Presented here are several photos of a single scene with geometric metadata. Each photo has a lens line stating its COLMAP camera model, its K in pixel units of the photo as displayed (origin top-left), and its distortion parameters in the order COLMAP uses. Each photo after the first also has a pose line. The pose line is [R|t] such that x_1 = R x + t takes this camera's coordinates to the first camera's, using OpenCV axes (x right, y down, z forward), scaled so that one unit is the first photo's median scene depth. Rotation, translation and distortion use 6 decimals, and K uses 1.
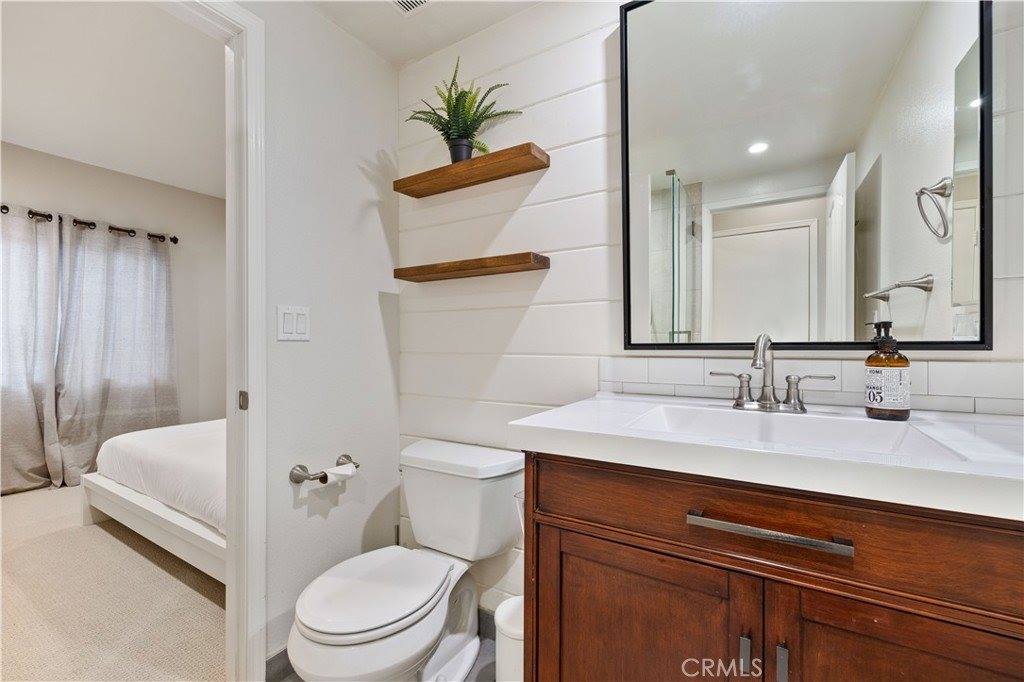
lens RADIAL K [[434.1, 0, 510.5], [0, 434.1, 347.8], [0, 0, 1]] dist [-0.002781, 0.001228]
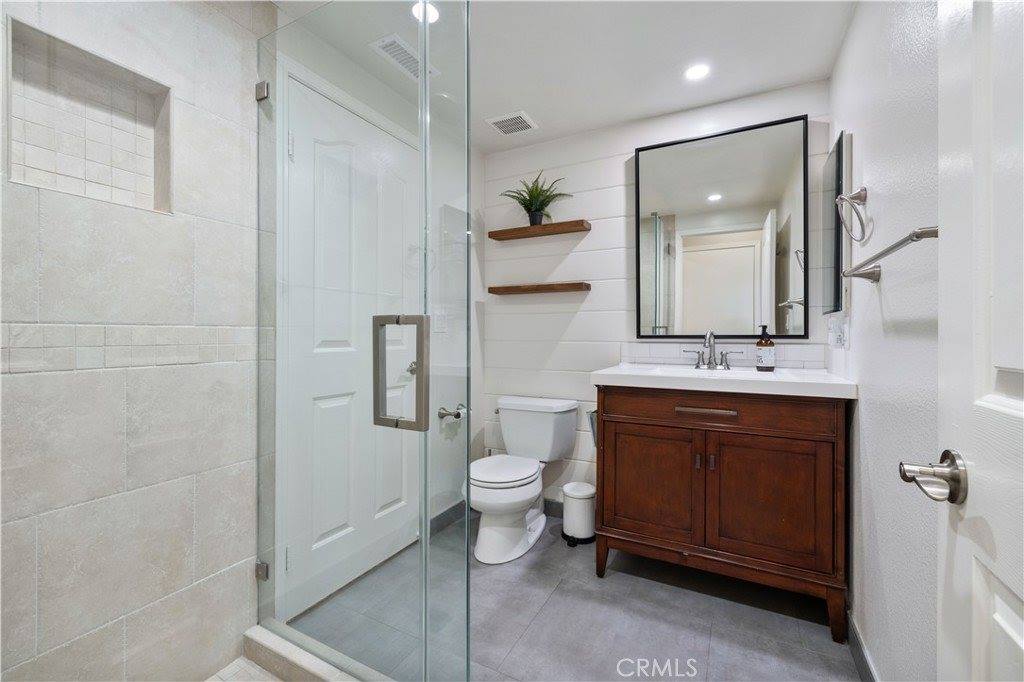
lens RADIAL K [[434.1, 0, 508.5], [0, 434.1, 337.6], [0, 0, 1]] dist [-0.002781, 0.001228]
pose [[0.998310, 0.004043, 0.057974, -0.347982], [-0.003851, 0.999987, -0.003426, 0.007571], [-0.057987, 0.003197, 0.998312, -0.714615]]
